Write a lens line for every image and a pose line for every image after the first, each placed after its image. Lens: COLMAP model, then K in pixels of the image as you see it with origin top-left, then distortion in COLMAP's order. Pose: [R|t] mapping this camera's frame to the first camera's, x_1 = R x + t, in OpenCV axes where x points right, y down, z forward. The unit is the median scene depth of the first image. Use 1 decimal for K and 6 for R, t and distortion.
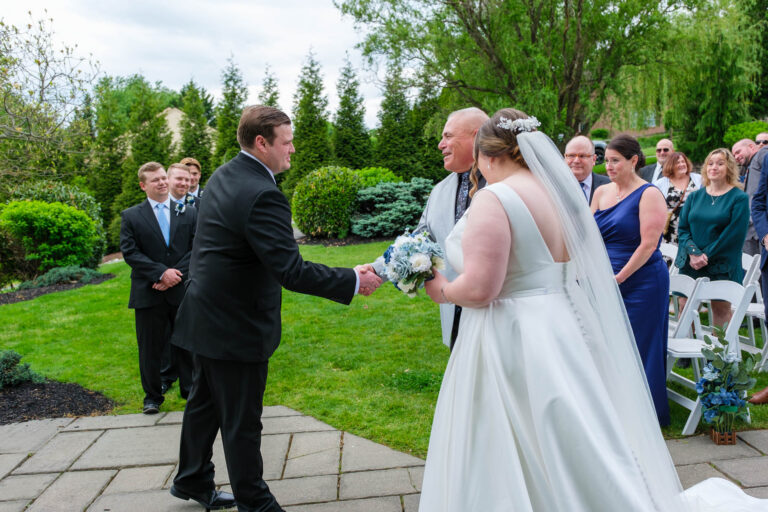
lens RADIAL K [[619.7, 0, 385.3], [0, 619.7, 267.2], [0, 0, 1]] dist [-0.002865, 0.000166]
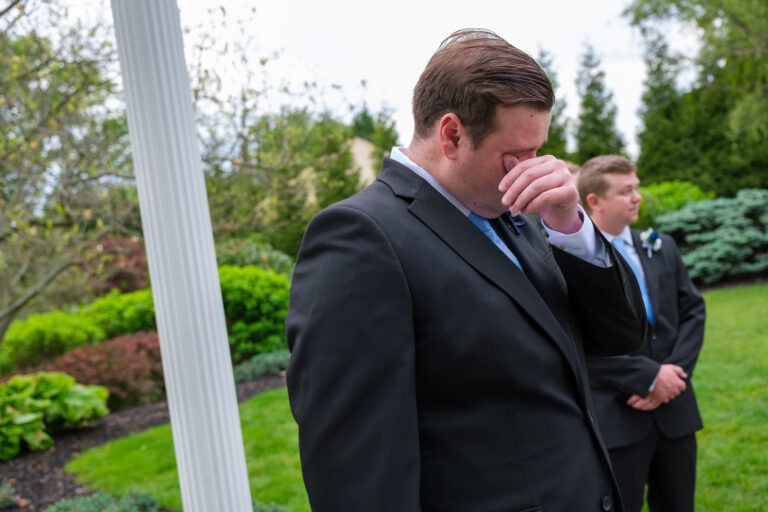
lens RADIAL K [[818.2, 0, 382.1], [0, 818.2, 268.5], [0, 0, 1]] dist [0.008245, 0.006223]
pose [[0.960939, -0.070410, -0.267655, -0.078768], [0.048202, 0.994895, -0.088664, -0.004904], [0.272531, 0.072299, 0.959427, 0.067003]]
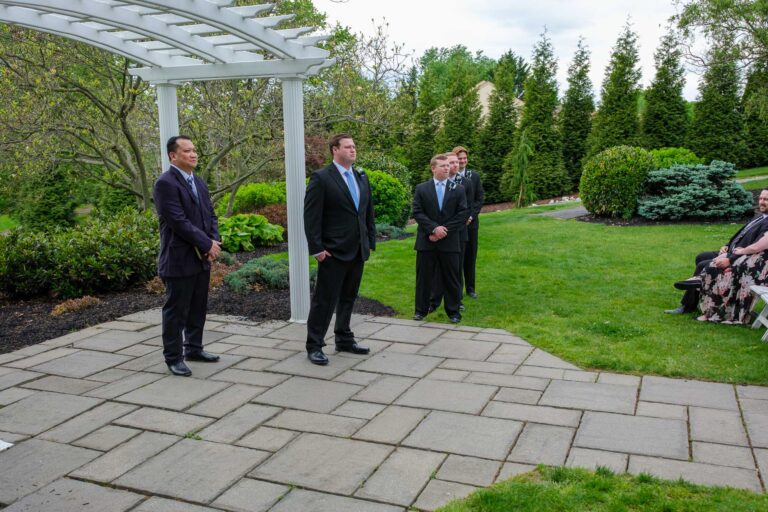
lens RADIAL K [[655.7, 0, 398.7], [0, 655.7, 271.7], [0, 0, 1]] dist [0.006634, 0.001411]
pose [[0.896341, 0.112229, -0.428926, 0.054288], [-0.093458, 0.993522, 0.064653, 0.003914], [0.433403, -0.017865, 0.901023, -0.099434]]
